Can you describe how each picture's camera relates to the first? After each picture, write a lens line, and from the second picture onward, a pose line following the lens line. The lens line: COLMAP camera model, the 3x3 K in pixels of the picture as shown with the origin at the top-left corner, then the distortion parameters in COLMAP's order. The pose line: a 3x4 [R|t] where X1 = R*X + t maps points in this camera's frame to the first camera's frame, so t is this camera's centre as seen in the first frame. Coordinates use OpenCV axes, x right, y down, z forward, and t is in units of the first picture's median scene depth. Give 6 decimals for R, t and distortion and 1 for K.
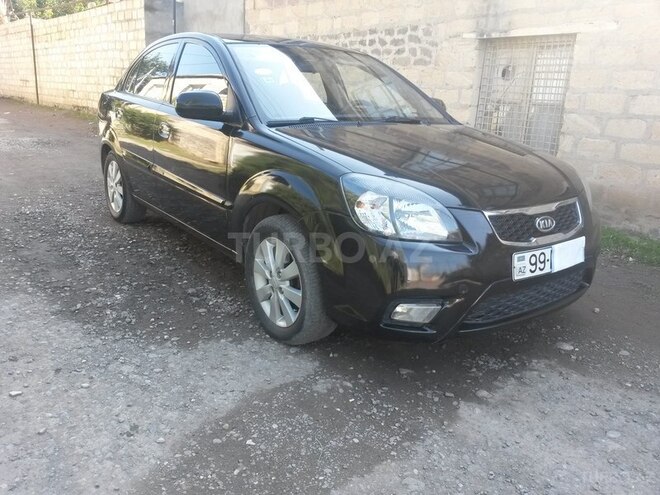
lens RADIAL K [[563.1, 0, 330.0], [0, 563.1, 247.5], [0, 0, 1]] dist [0.084189, -0.146951]
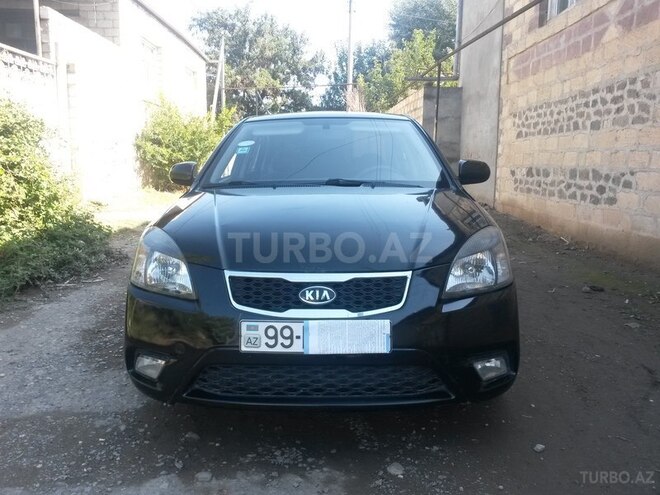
lens RADIAL K [[563.1, 0, 330.0], [0, 563.1, 247.5], [0, 0, 1]] dist [0.084189, -0.146951]
pose [[0.768694, 0.048231, -0.637795, 0.348255], [-0.138094, 0.986150, -0.091862, -0.013913], [0.624531, 0.158689, 0.764708, 0.139246]]
